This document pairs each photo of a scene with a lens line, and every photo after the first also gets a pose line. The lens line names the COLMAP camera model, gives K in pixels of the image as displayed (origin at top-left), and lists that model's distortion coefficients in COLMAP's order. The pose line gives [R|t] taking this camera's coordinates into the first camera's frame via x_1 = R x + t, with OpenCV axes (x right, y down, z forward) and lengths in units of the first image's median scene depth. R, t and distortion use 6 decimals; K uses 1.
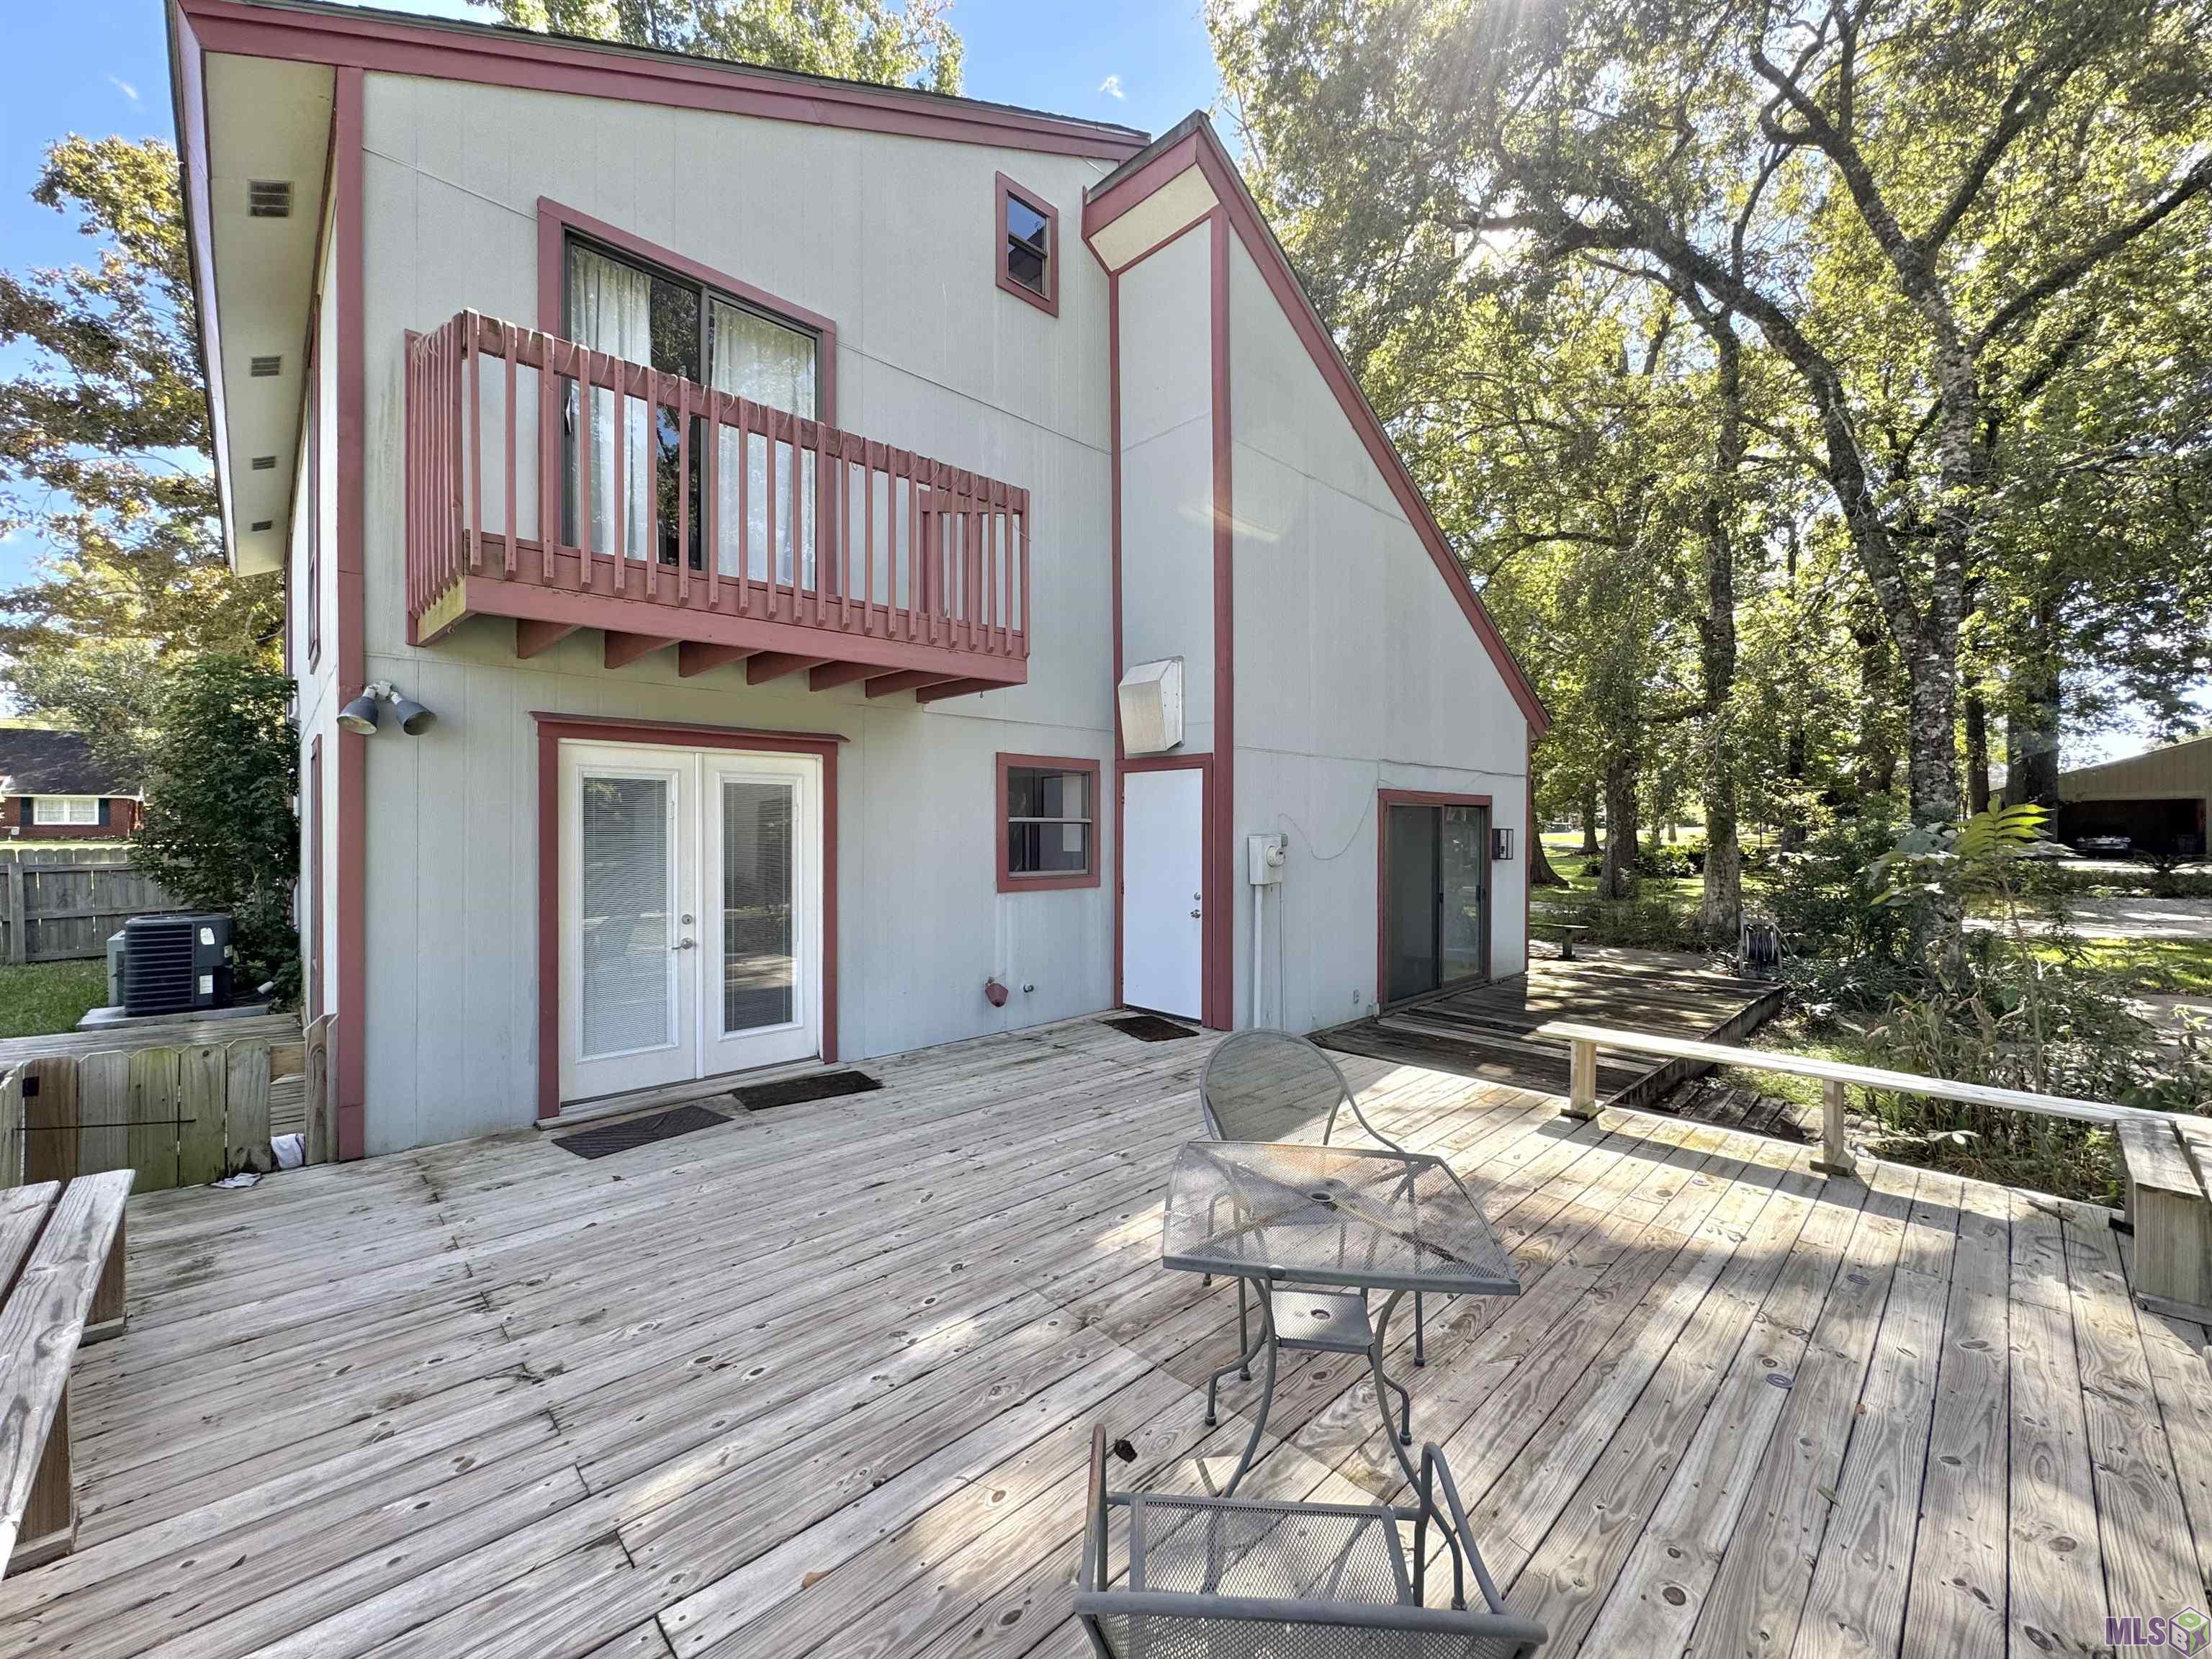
lens RADIAL K [[888.3, 0, 1102.9], [0, 888.3, 830.3], [0, 0, 1]] dist [0.003448, 0.000085]
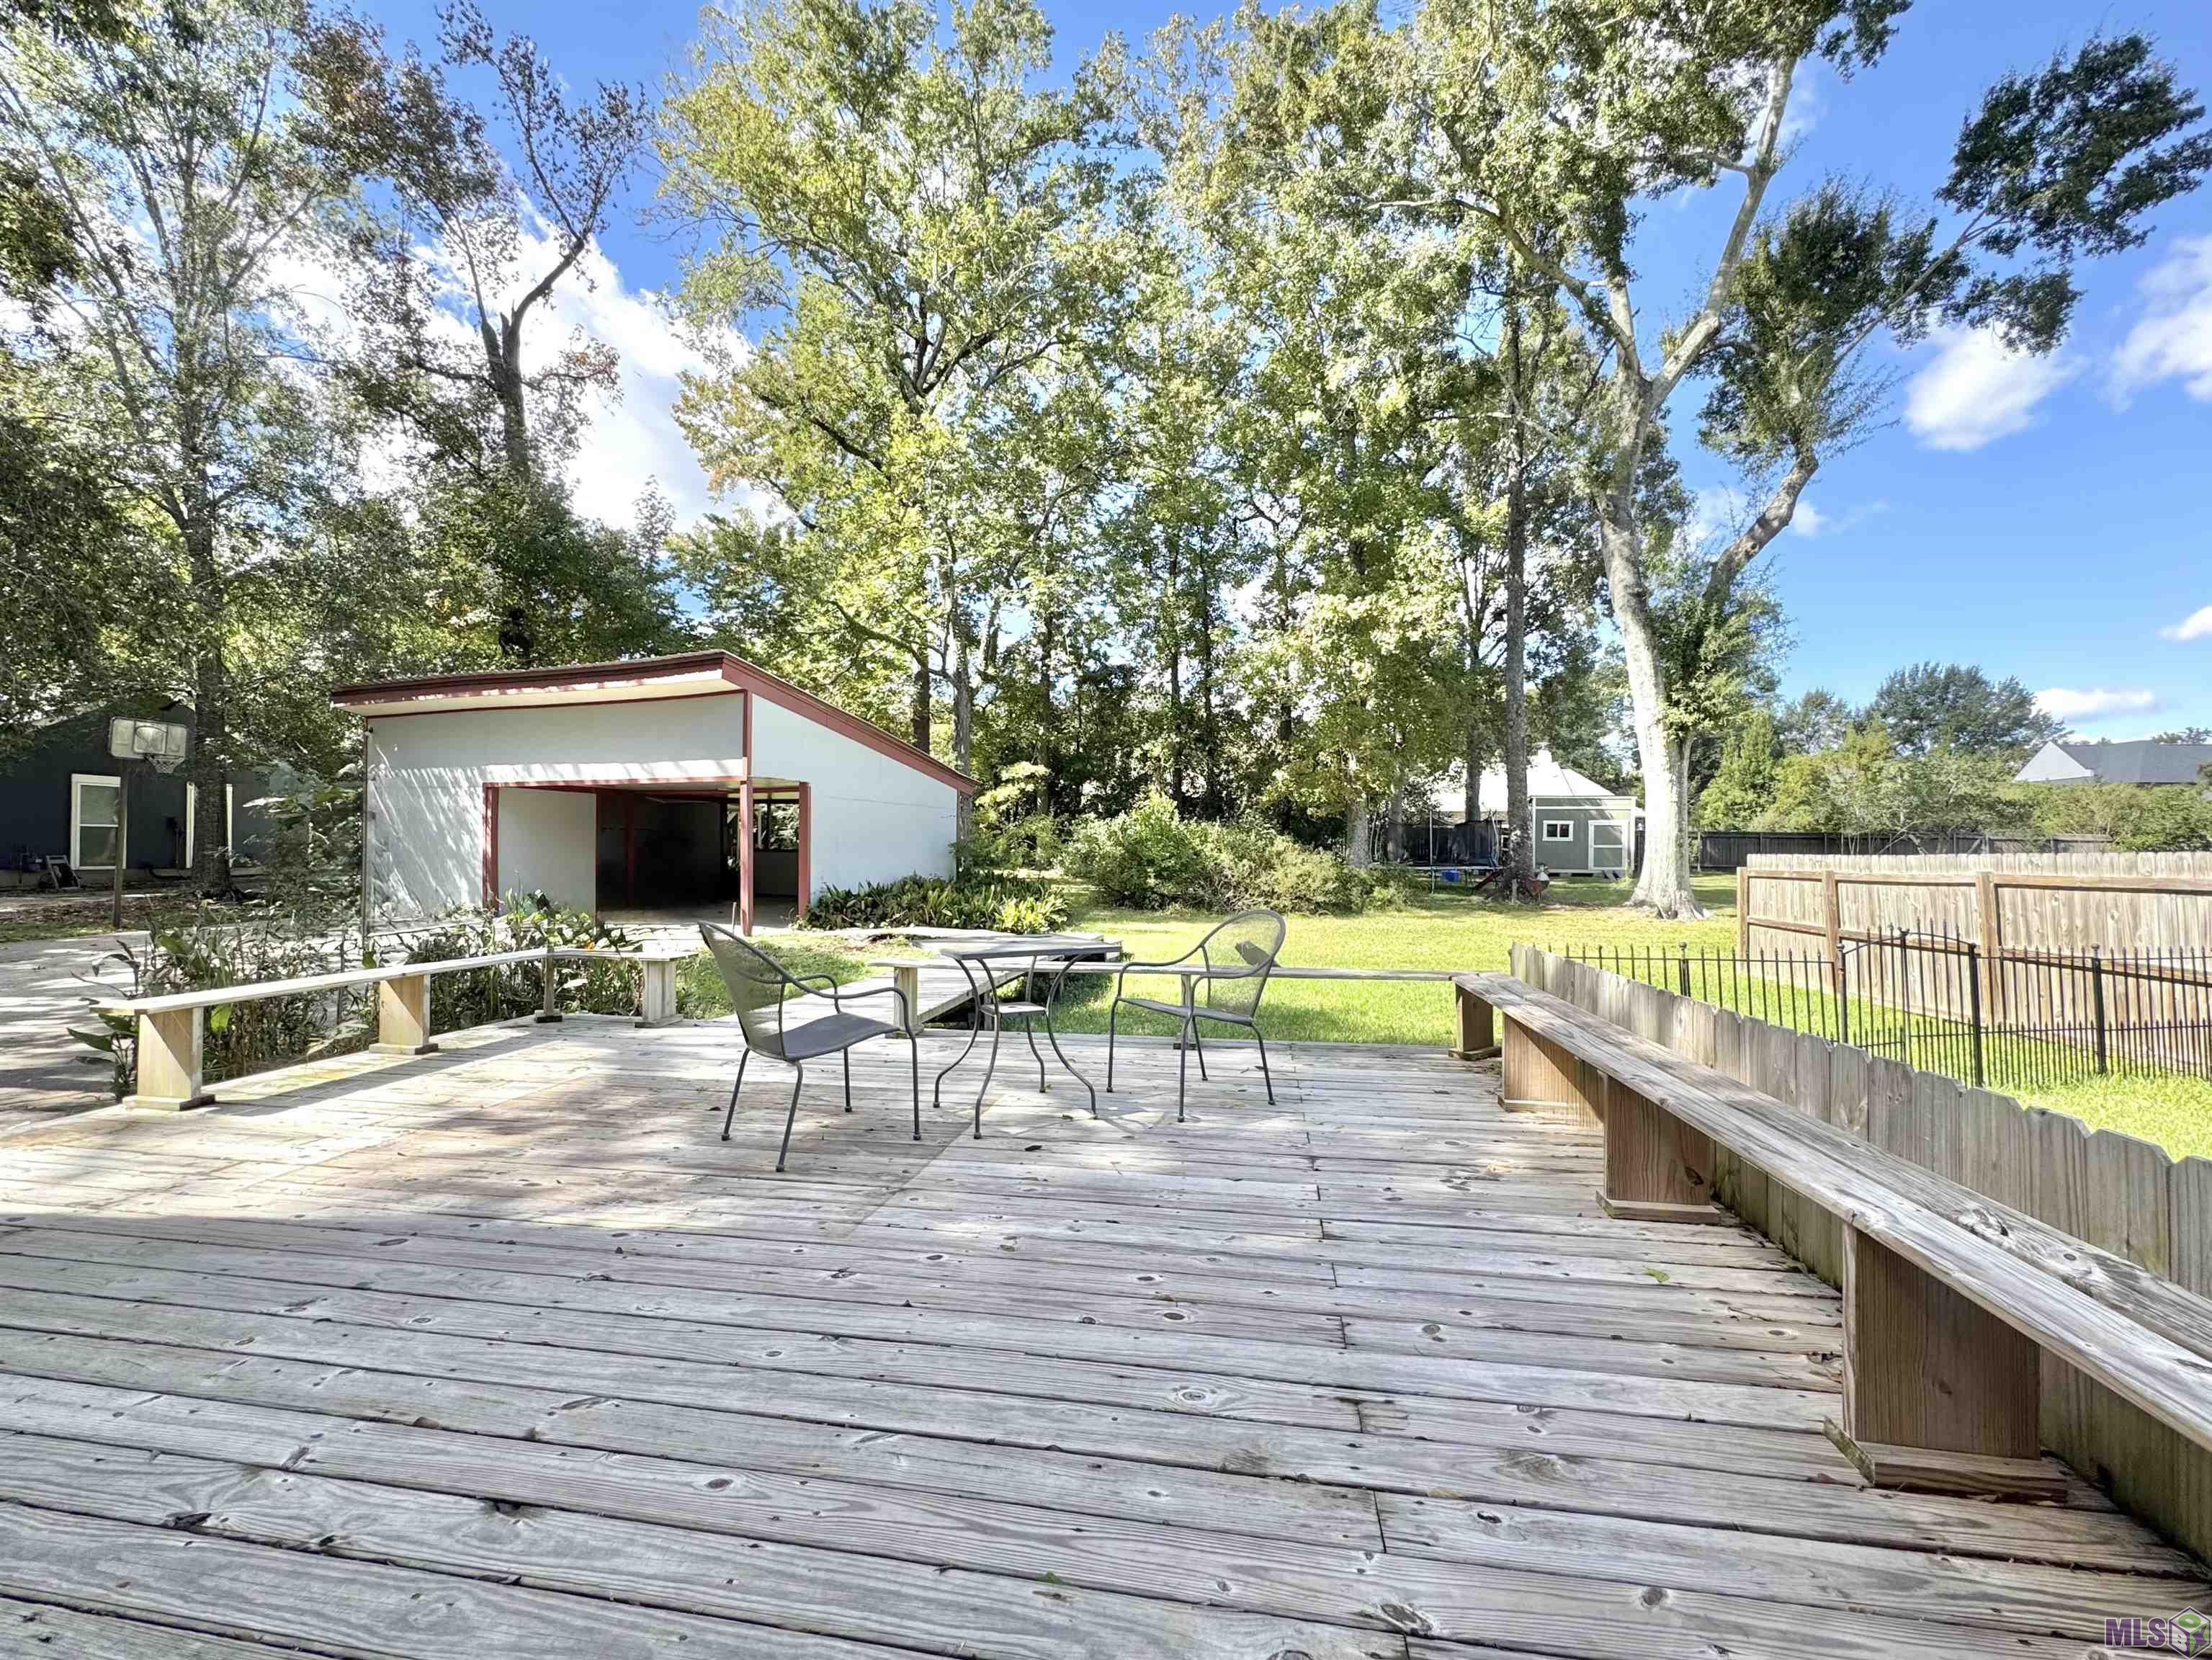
lens RADIAL K [[888.4, 0, 1102.1], [0, 888.4, 829.0], [0, 0, 1]] dist [0.003448, 0.000085]
pose [[-0.582605, 0.021776, 0.812464, -0.982951], [0.002194, 0.999680, -0.025220, 0.169061], [-0.812753, -0.012911, -0.582466, 1.401128]]
